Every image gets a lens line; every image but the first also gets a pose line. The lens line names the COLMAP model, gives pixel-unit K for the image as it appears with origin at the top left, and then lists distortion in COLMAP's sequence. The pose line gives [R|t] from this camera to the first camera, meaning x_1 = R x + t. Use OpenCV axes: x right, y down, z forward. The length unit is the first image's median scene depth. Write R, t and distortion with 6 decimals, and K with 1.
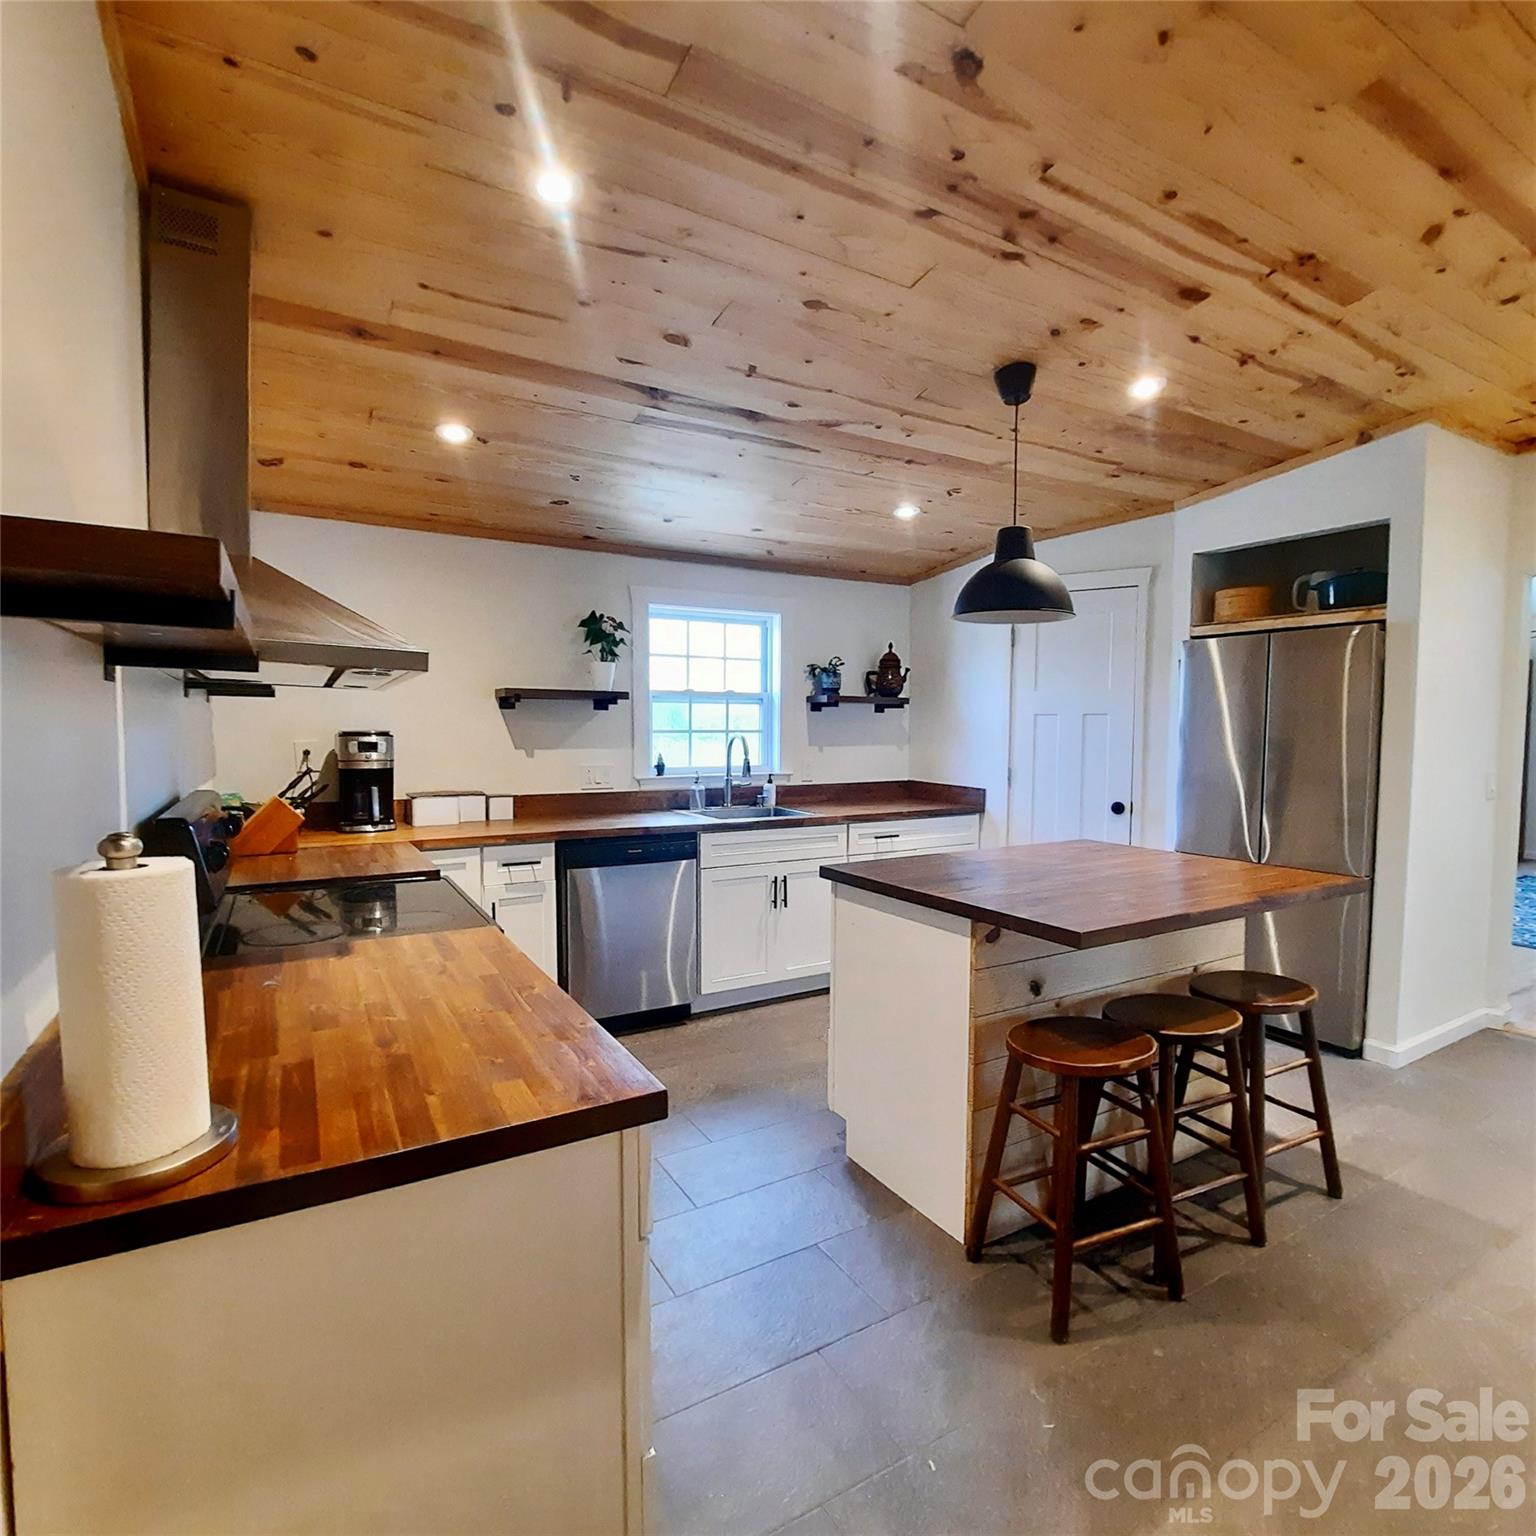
lens RADIAL K [[814.5, 0, 754.3], [0, 814.5, 776.1], [0, 0, 1]] dist [-0.007050, -0.013615]
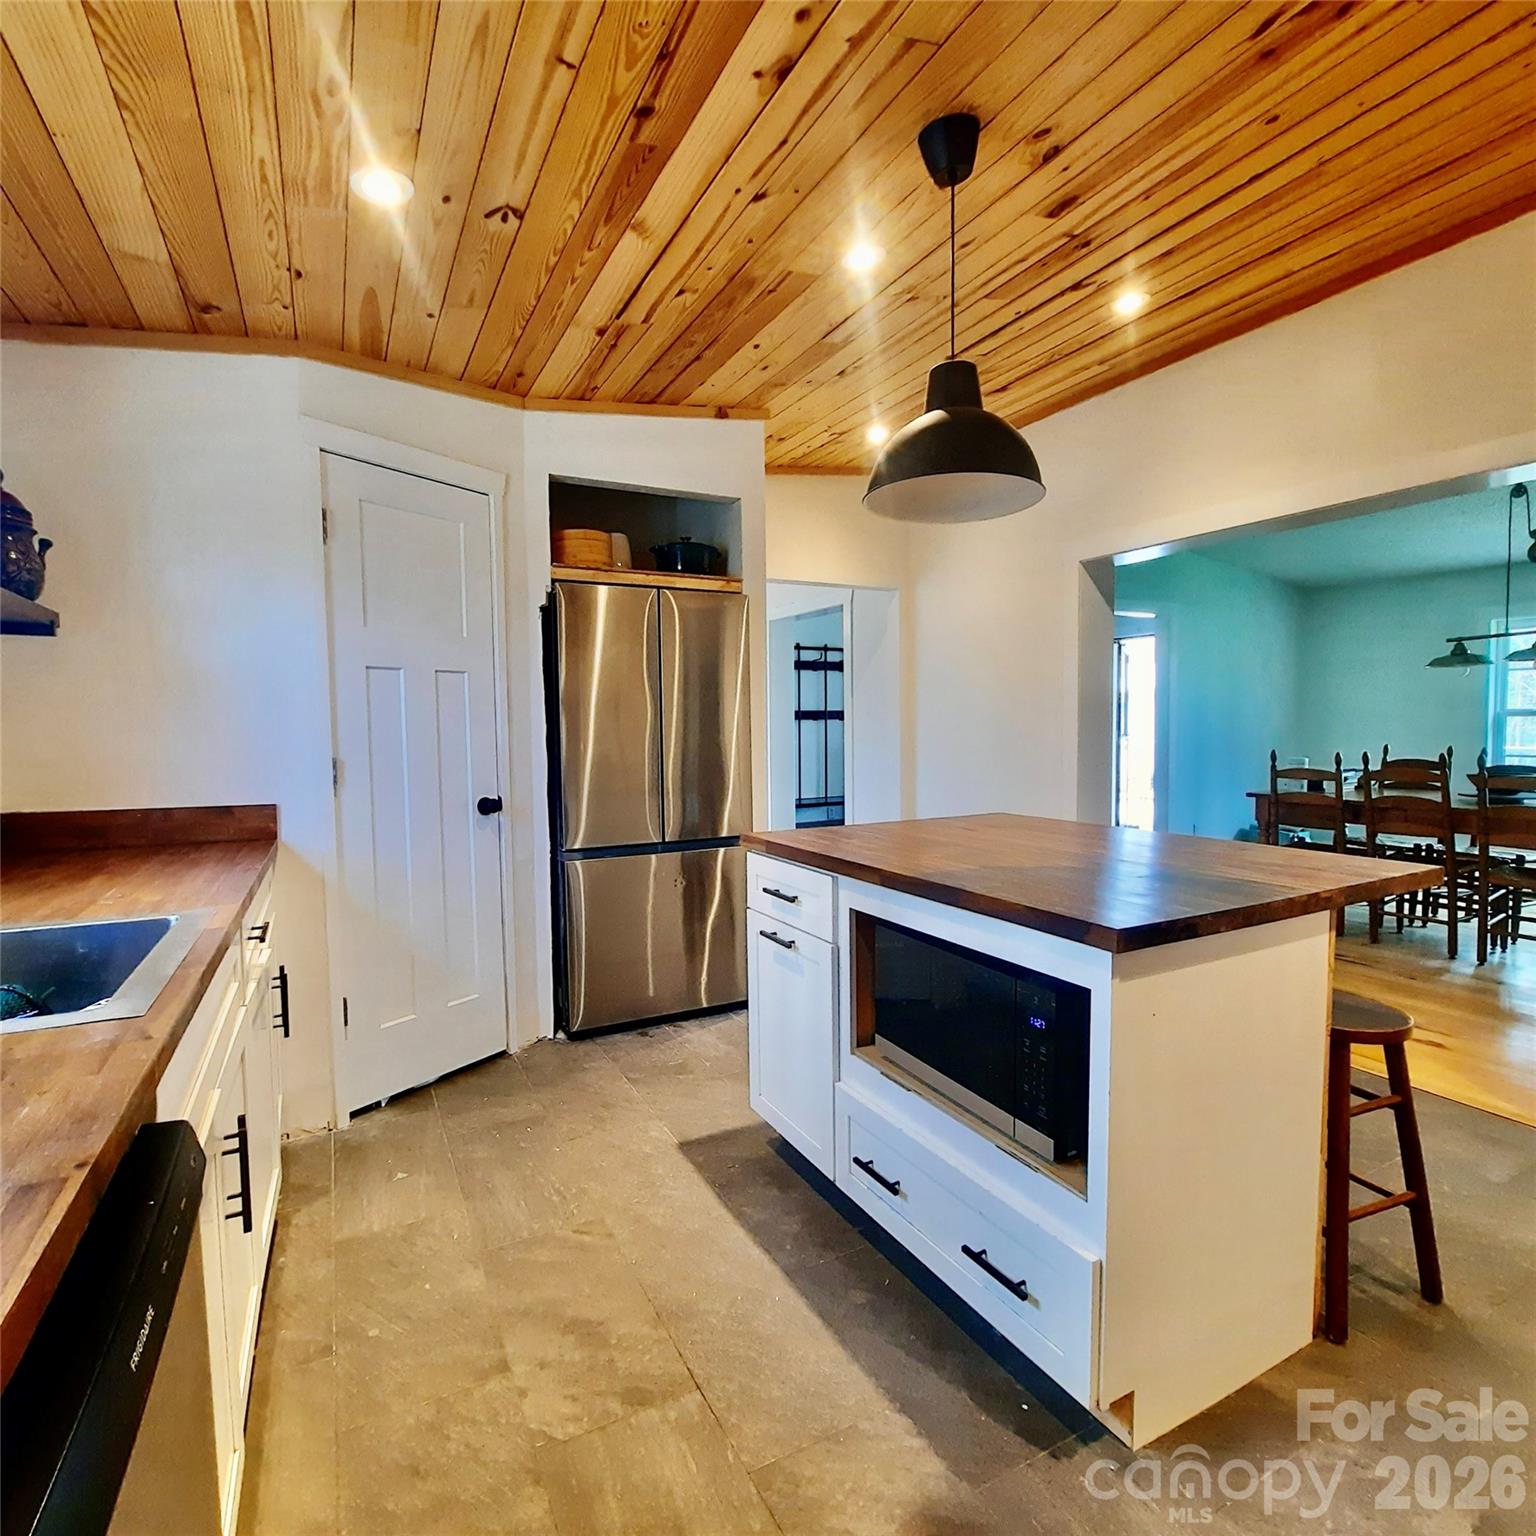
lens RADIAL K [[829.4, 0, 761.6], [0, 829.4, 776.3], [0, 0, 1]] dist [-0.007090, -0.007769]
pose [[0.046247, -0.067632, 0.996638, -0.261083], [0.070736, 0.995423, 0.064267, -0.016209], [-0.996422, 0.067526, 0.050819, 0.727649]]
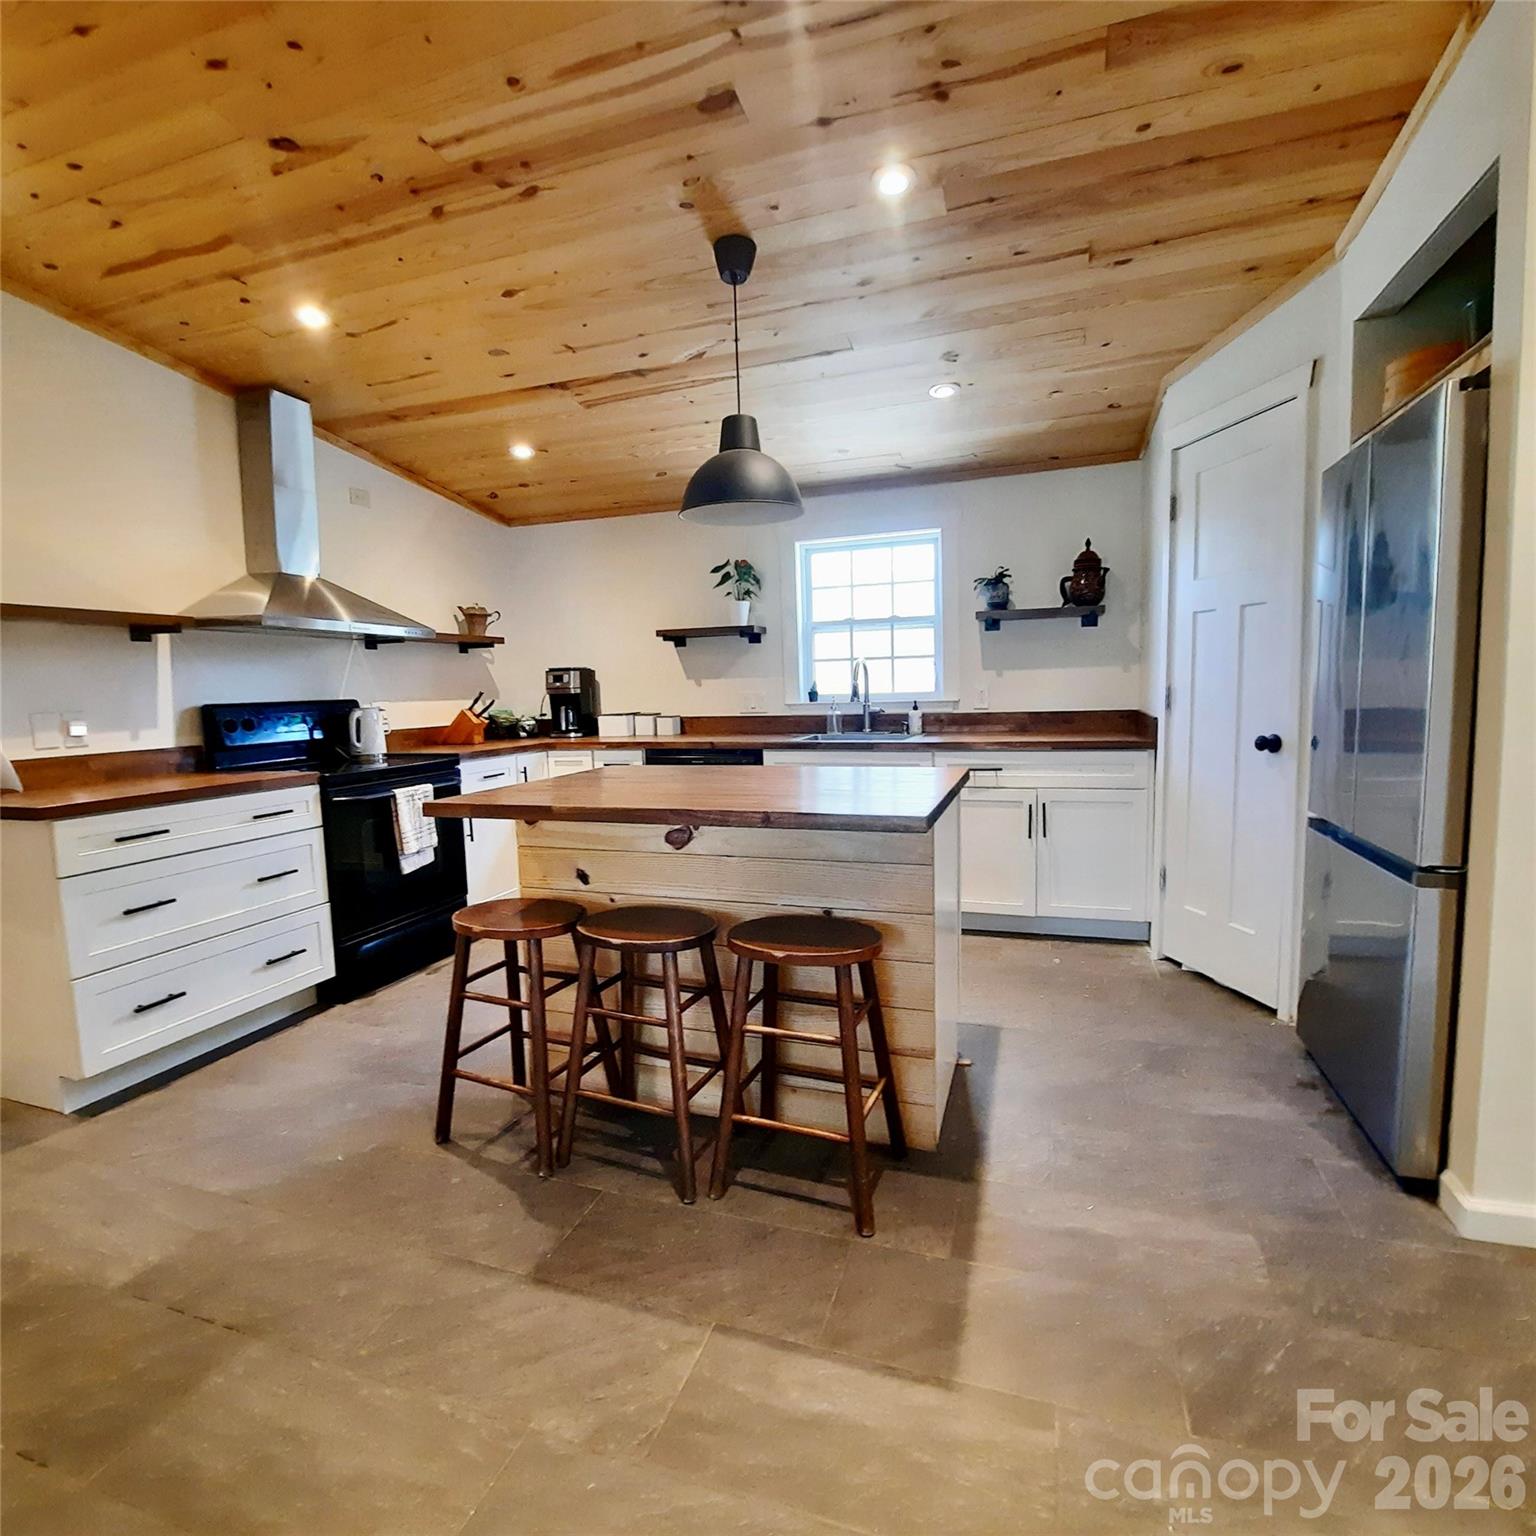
lens RADIAL K [[825.6, 0, 763.0], [0, 825.6, 769.2], [0, 0, 1]] dist [0.001591, -0.011555]
pose [[0.654523, 0.052586, -0.754211, 0.683232], [-0.014830, 0.998279, 0.056734, 0.027806], [0.755897, -0.025949, 0.654176, 0.244446]]
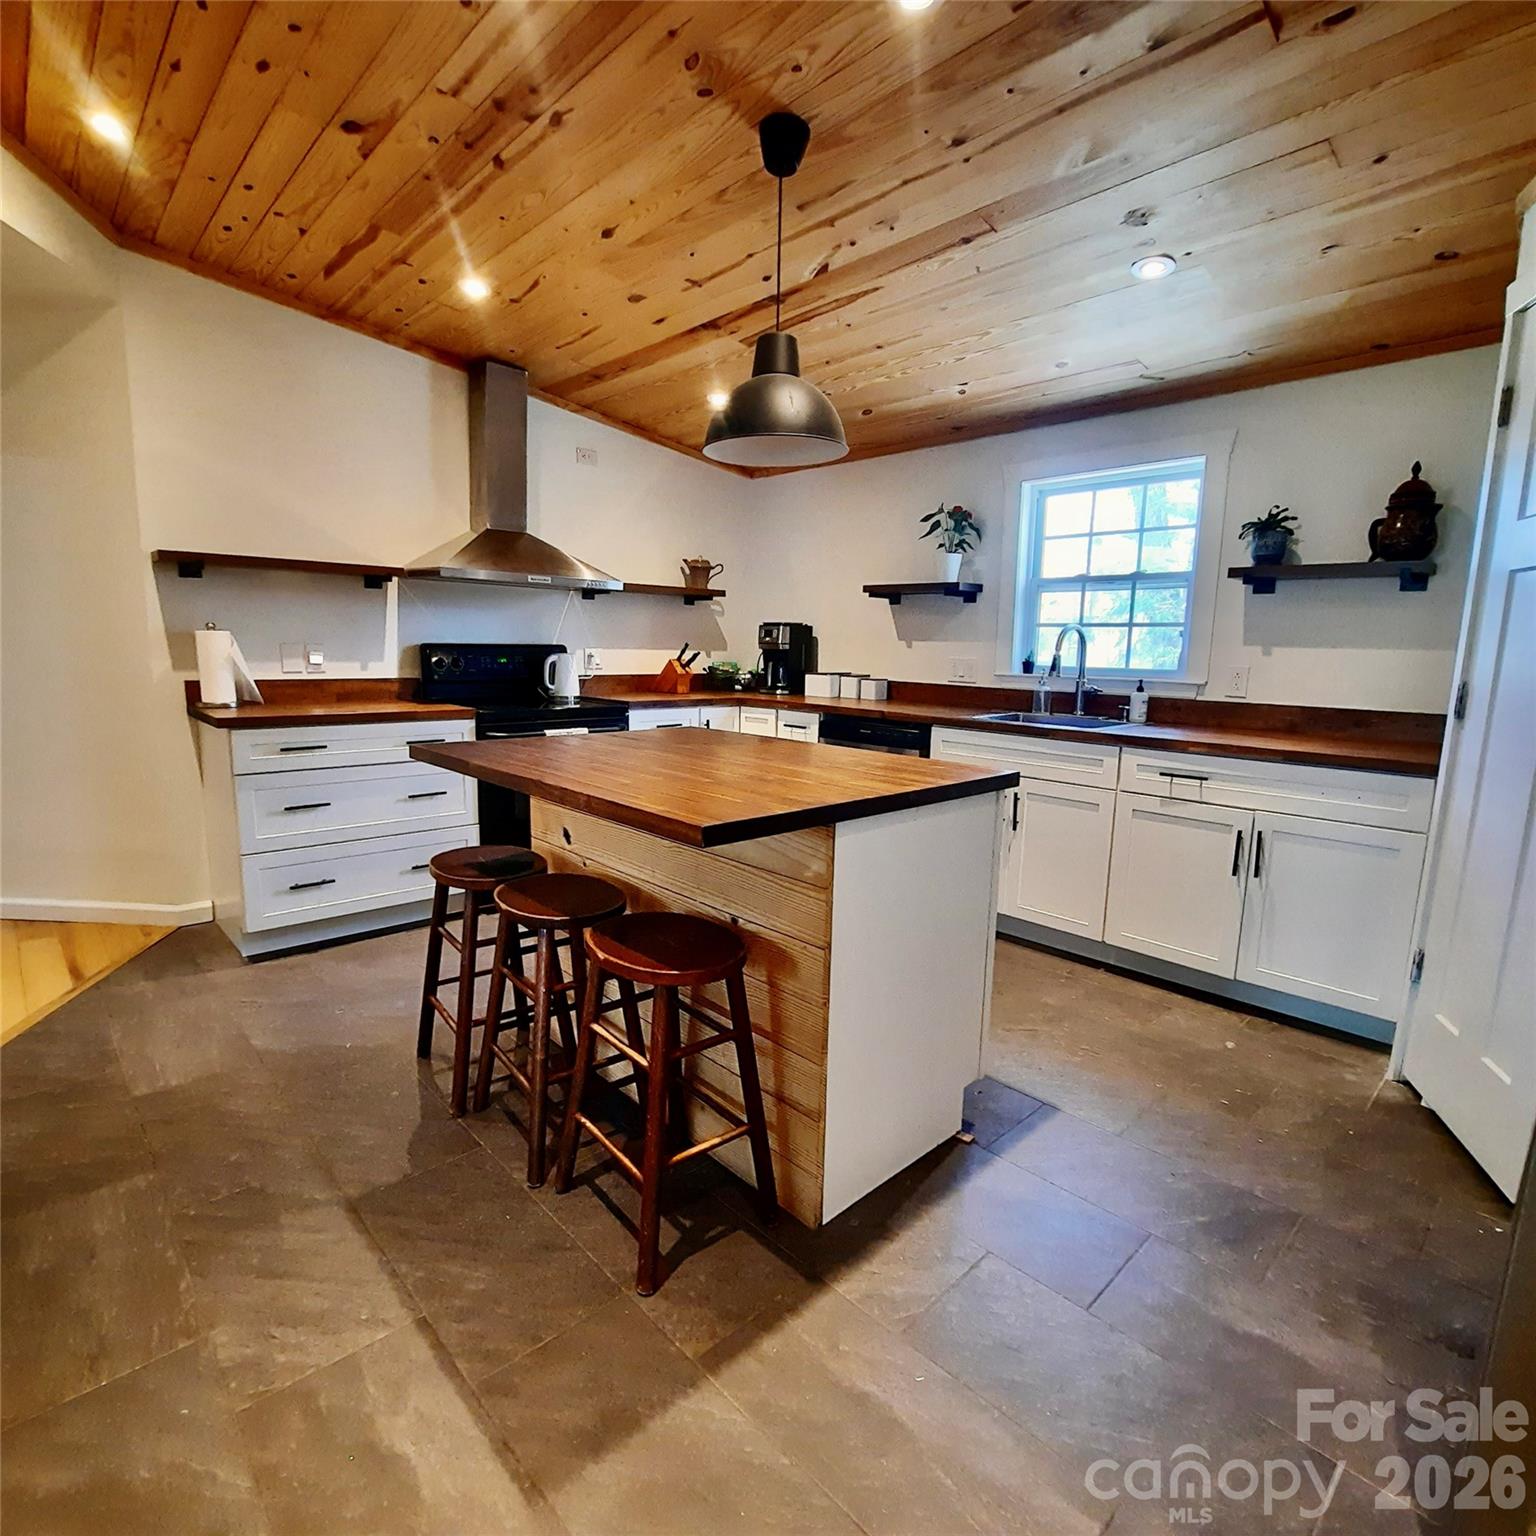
lens RADIAL K [[829.4, 0, 761.6], [0, 829.4, 776.3], [0, 0, 1]] dist [-0.007090, -0.007769]
pose [[0.227591, 0.154137, -0.961480, 0.743033], [-0.078254, 0.987094, 0.139720, 0.006565], [0.970607, 0.043441, 0.236715, 0.512513]]
